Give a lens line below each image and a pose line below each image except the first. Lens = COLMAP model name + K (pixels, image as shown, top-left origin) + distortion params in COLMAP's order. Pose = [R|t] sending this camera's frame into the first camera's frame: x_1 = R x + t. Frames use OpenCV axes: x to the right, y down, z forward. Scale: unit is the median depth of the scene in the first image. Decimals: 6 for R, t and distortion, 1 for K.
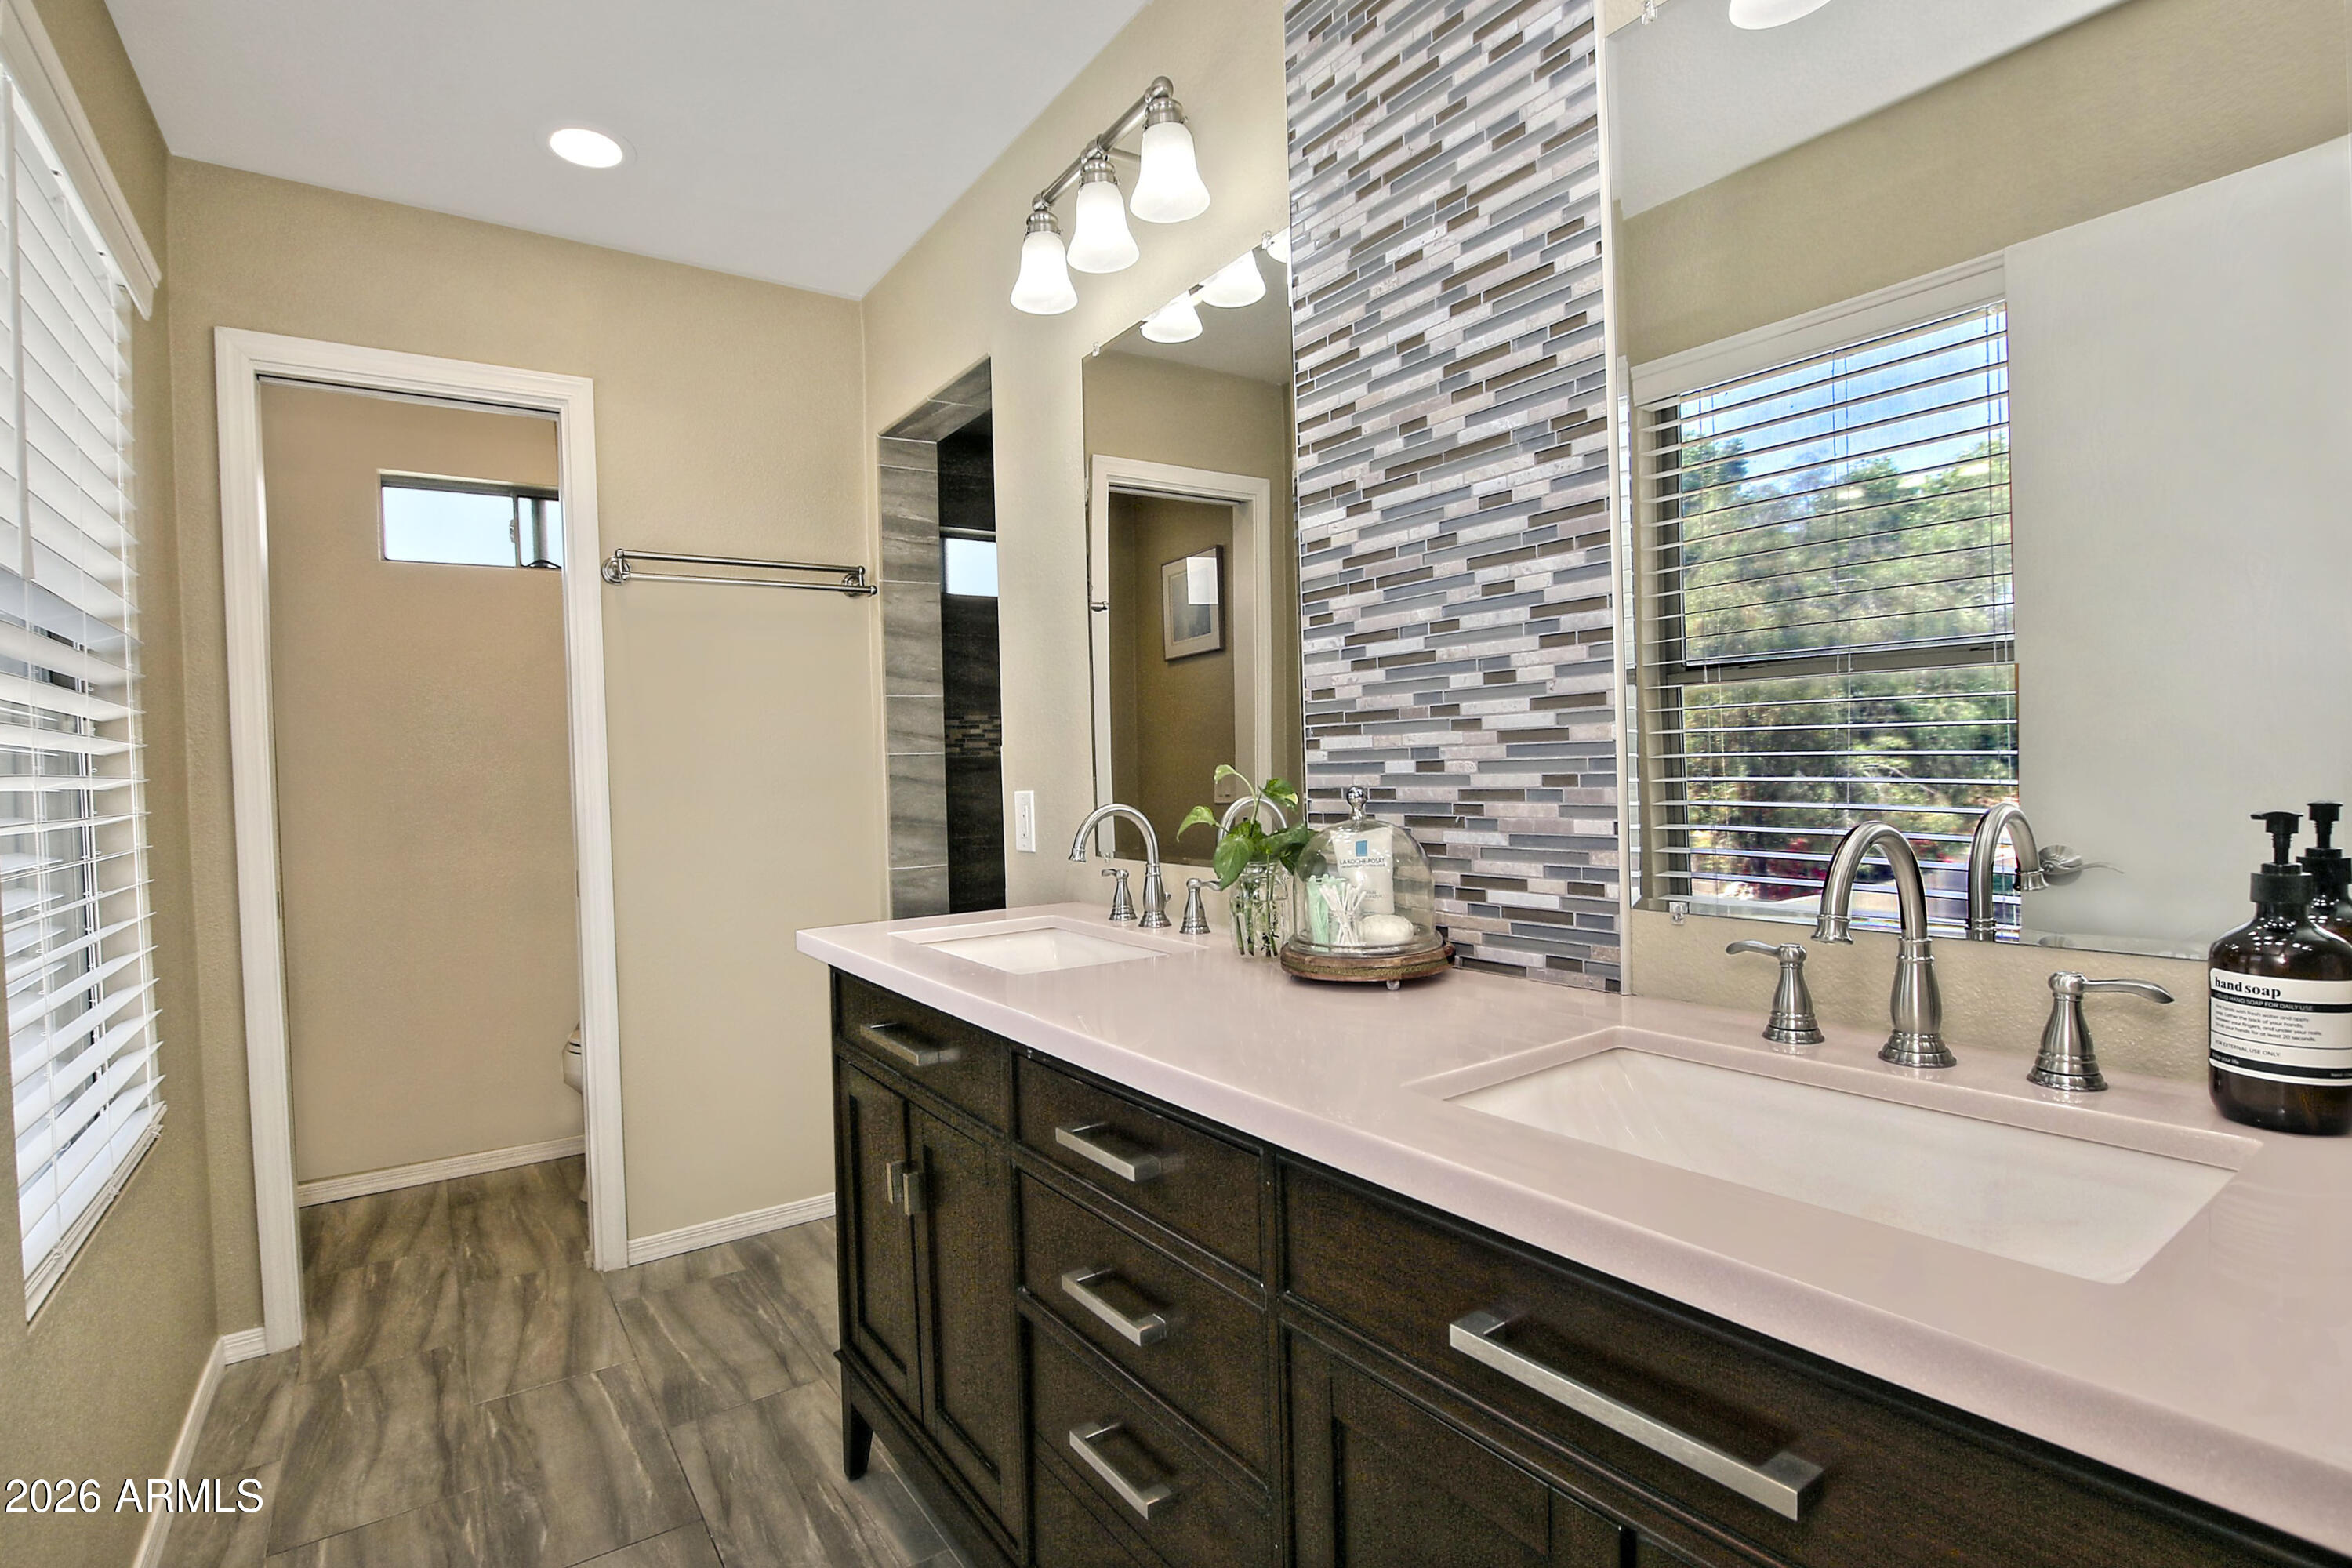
lens RADIAL K [[1086.0, 0, 1168.9], [0, 1086.0, 785.9], [0, 0, 1]] dist [-0.027145, 0.001777]
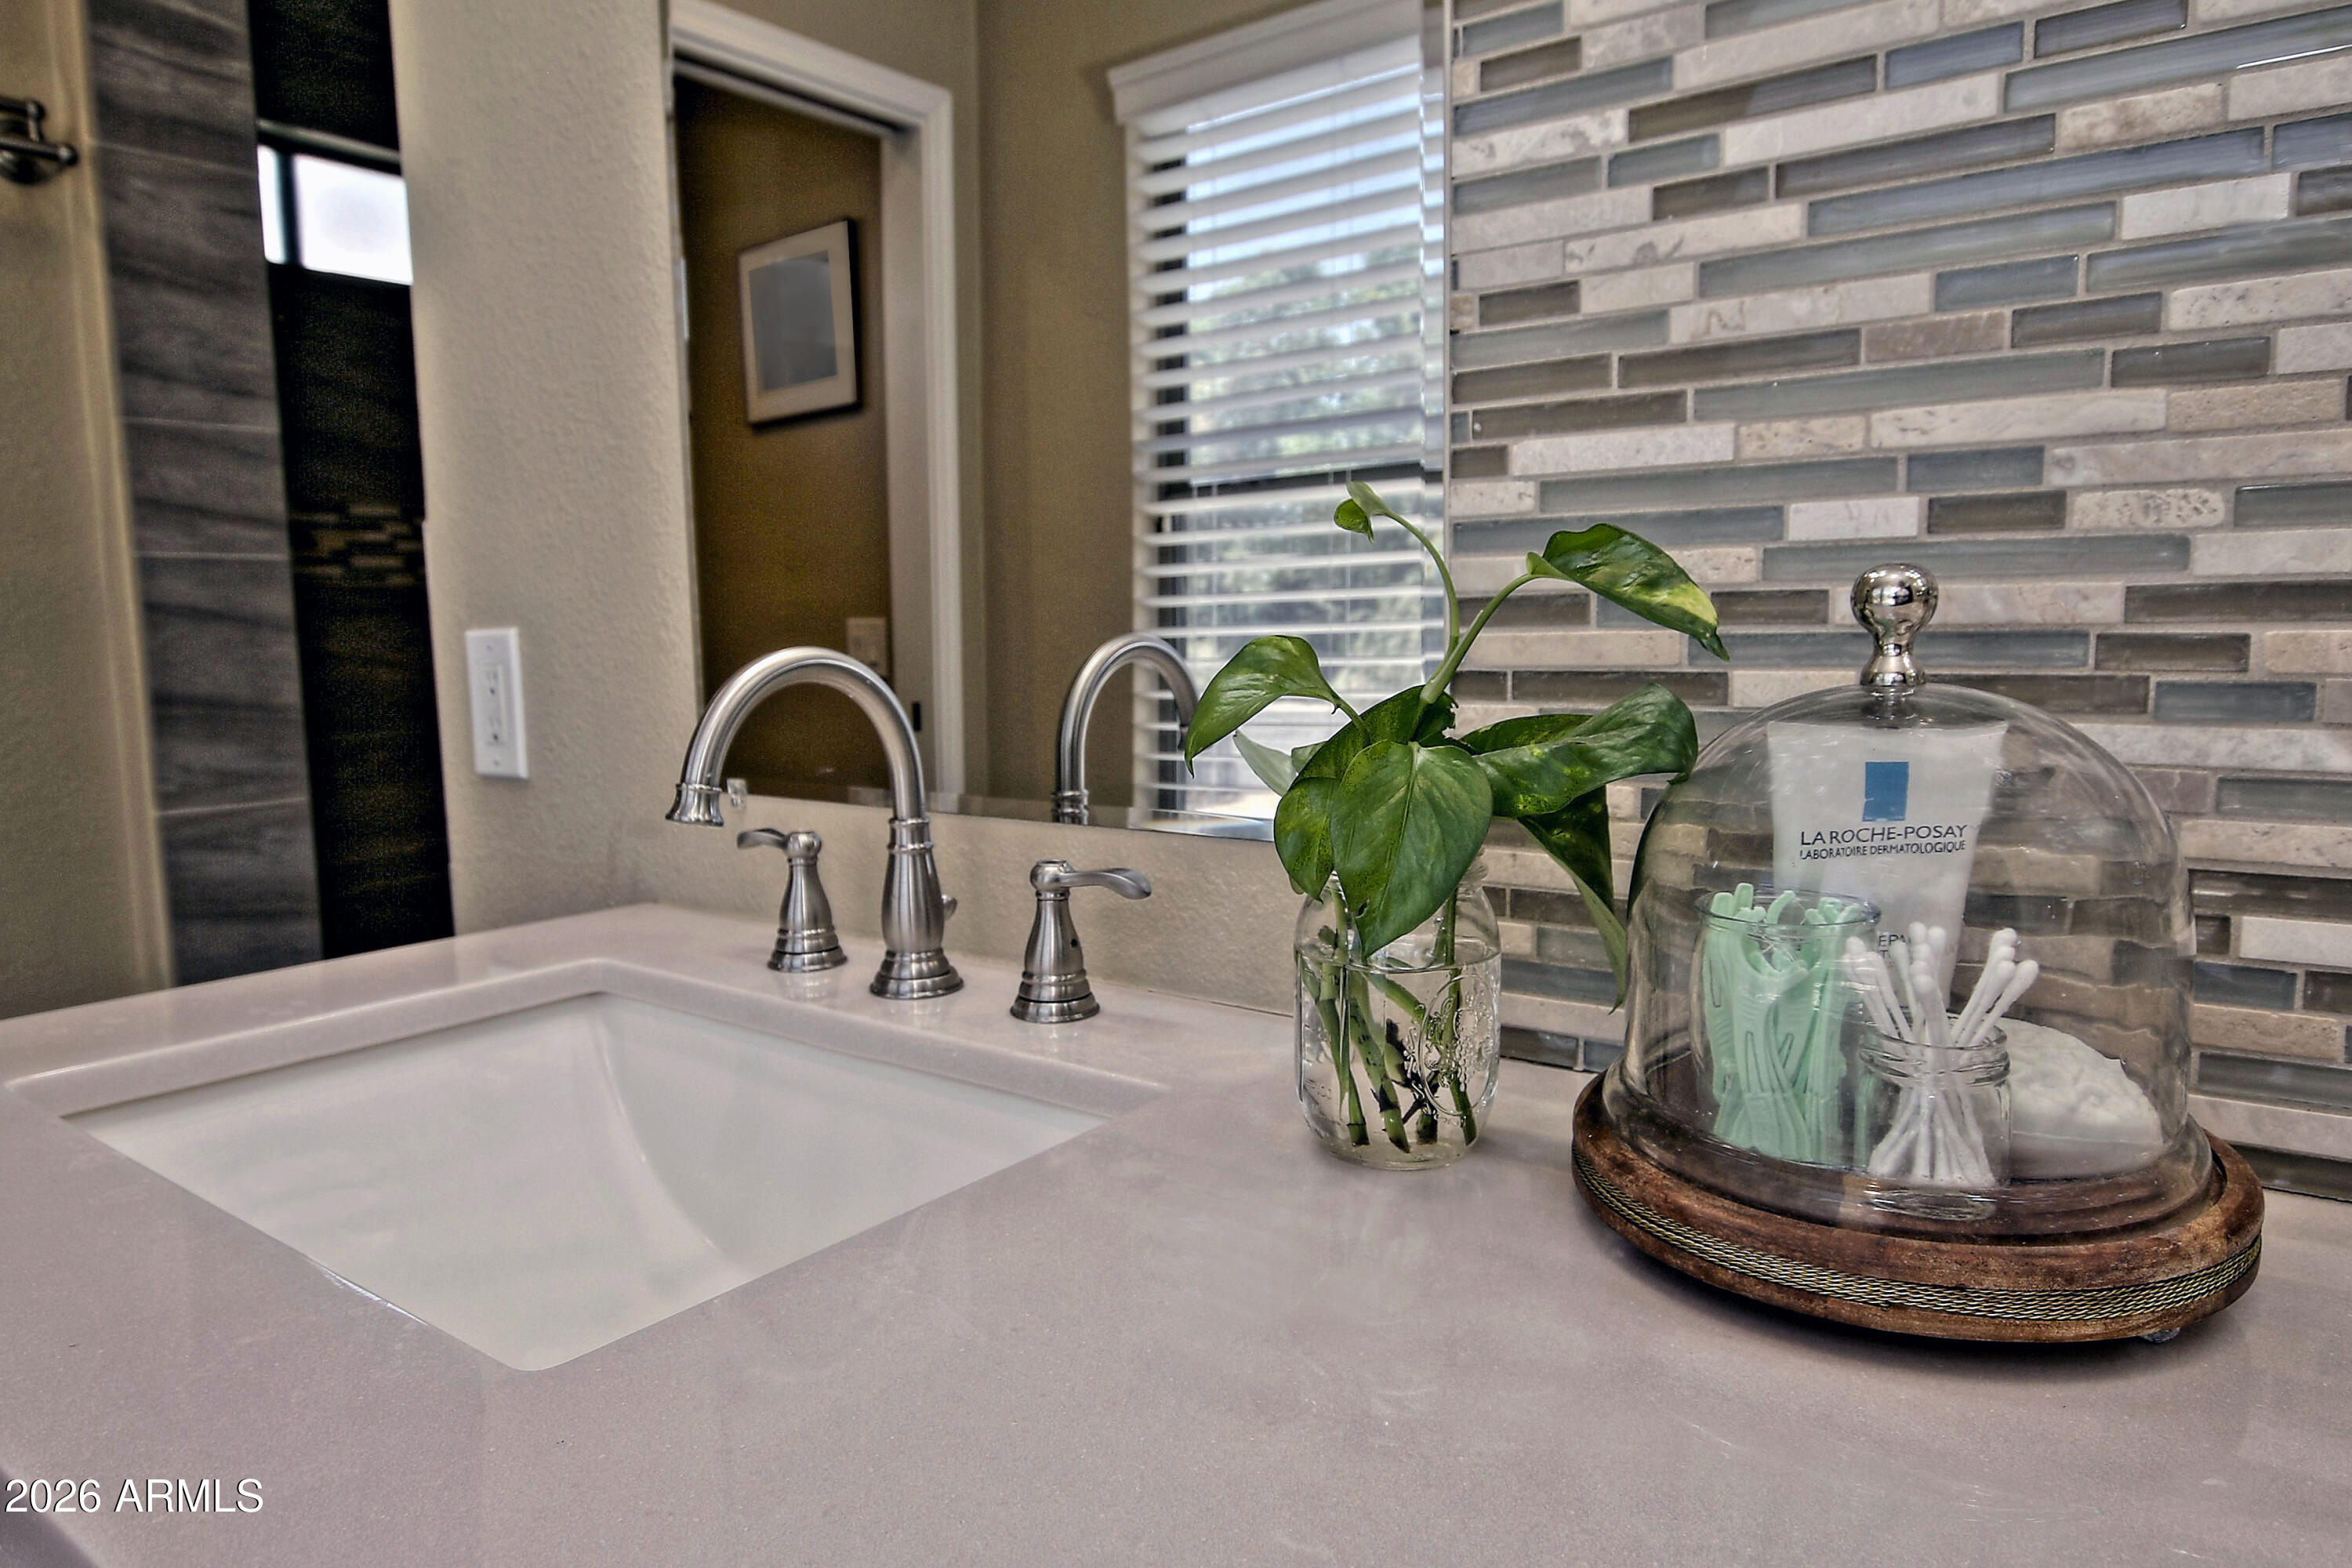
lens RADIAL K [[1352.8, 0, 1188.3], [0, 1352.8, 779.8], [0, 0, 1]] dist [-0.003526, -0.001433]
pose [[0.938671, -0.023448, 0.344015, -0.062212], [-0.006560, 0.996290, 0.085807, 0.015163], [-0.344751, -0.082801, 0.935035, 0.420799]]
